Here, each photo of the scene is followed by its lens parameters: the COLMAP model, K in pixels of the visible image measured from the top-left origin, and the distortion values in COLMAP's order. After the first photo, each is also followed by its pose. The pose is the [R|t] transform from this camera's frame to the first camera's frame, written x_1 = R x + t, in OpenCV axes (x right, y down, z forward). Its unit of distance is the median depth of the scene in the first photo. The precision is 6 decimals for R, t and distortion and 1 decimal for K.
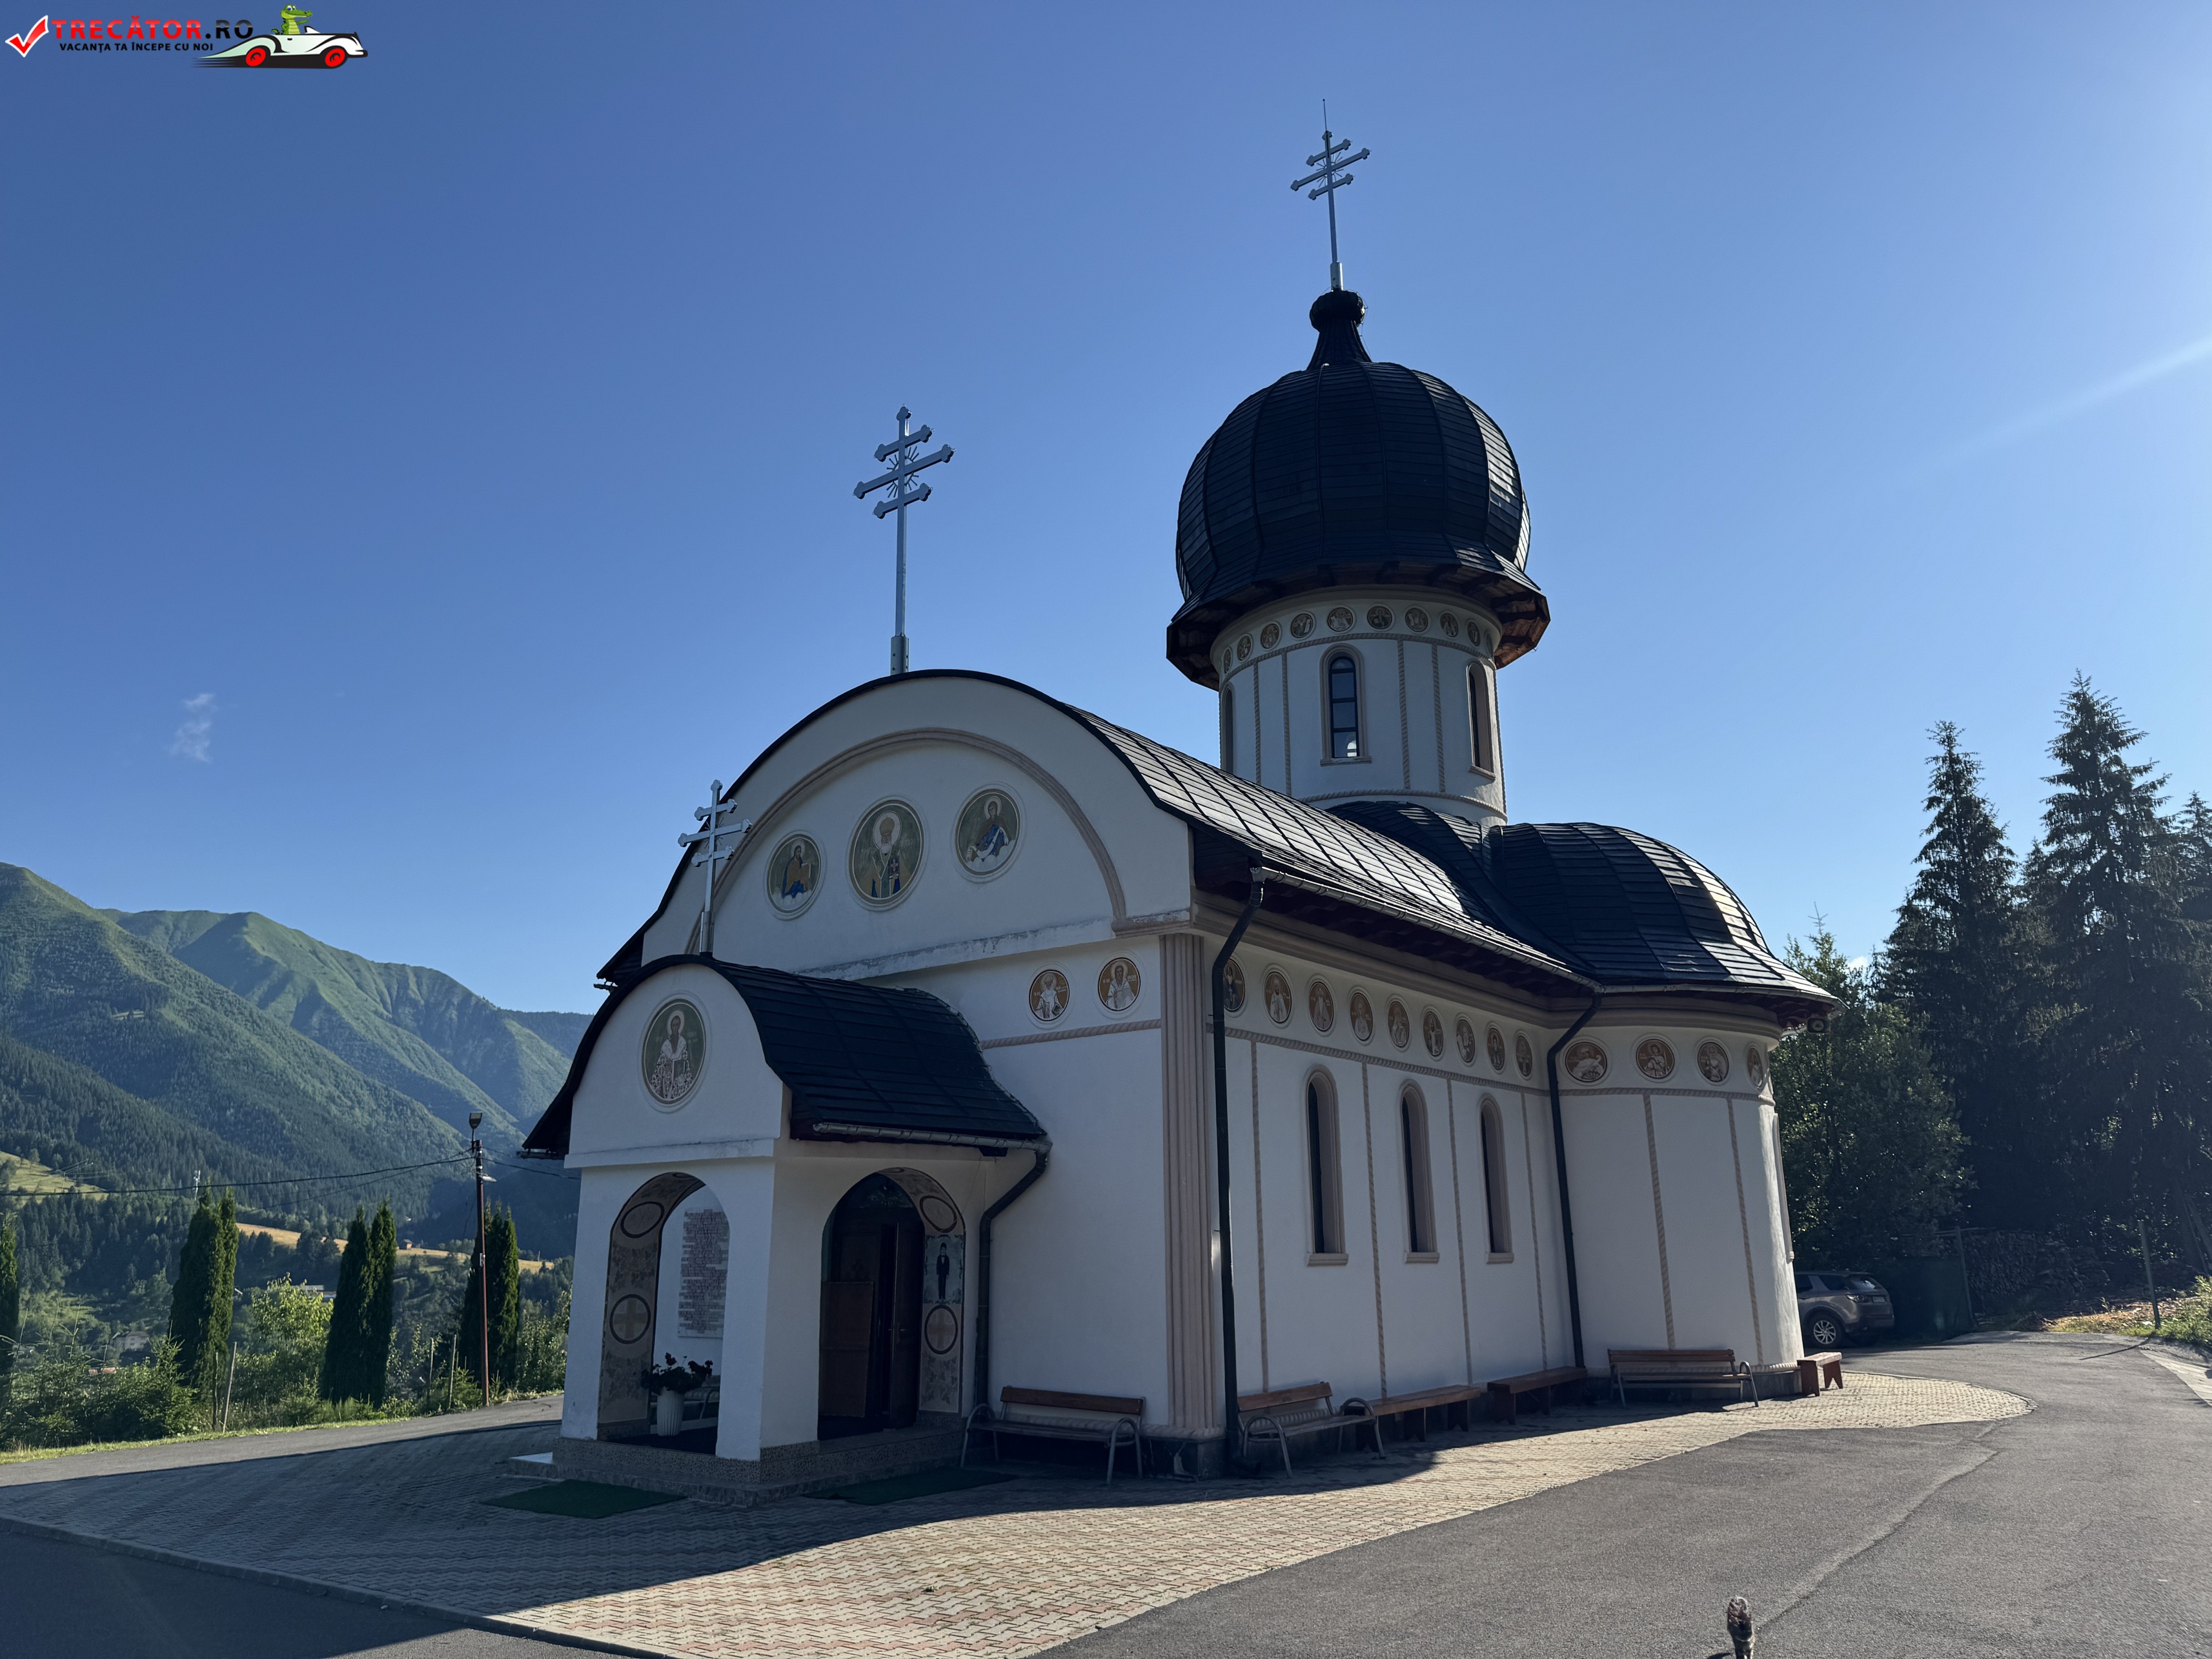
lens RADIAL K [[1565.8, 0, 1111.1], [0, 1565.8, 821.5], [0, 0, 1]] dist [0.154522, -0.206510]
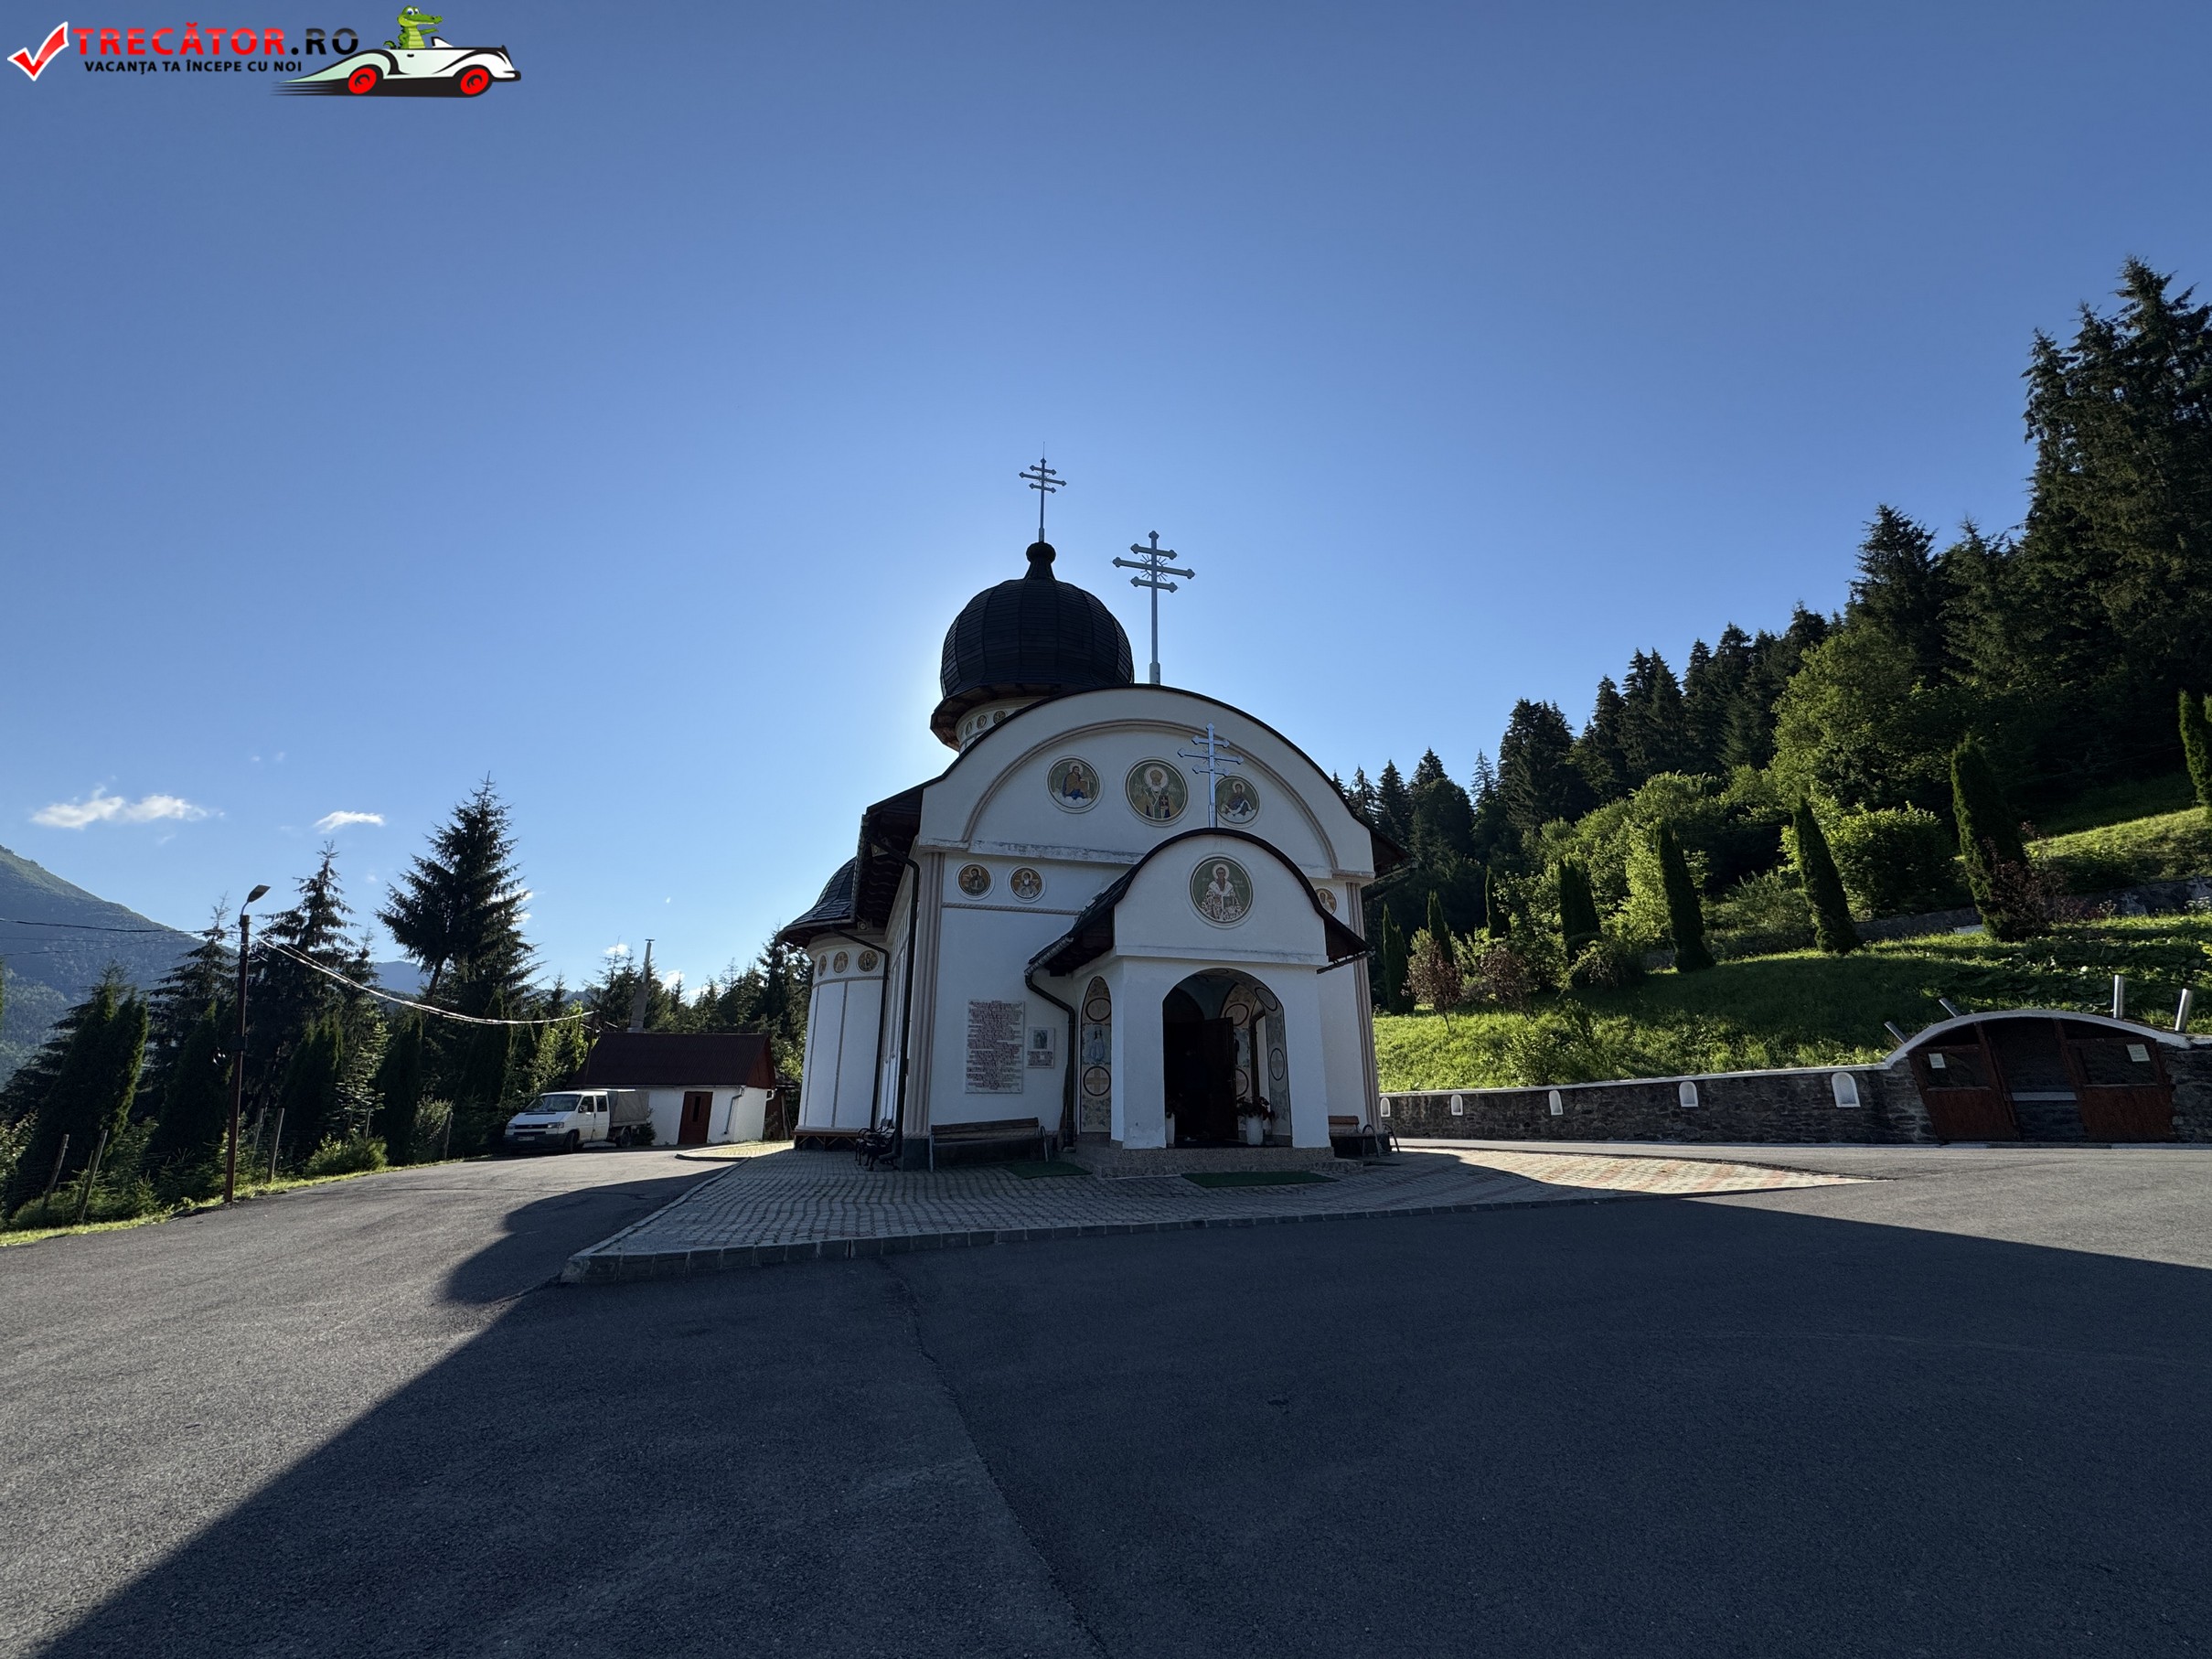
lens RADIAL K [[902.0, 0, 1105.8], [0, 902.0, 809.3], [0, 0, 1]] dist [-0.000277, 0.000024]
pose [[0.593903, 0.271184, 0.757455, -0.841716], [-0.216090, 0.960653, -0.174502, 0.203424], [-0.774974, -0.060041, 0.629135, 0.455662]]
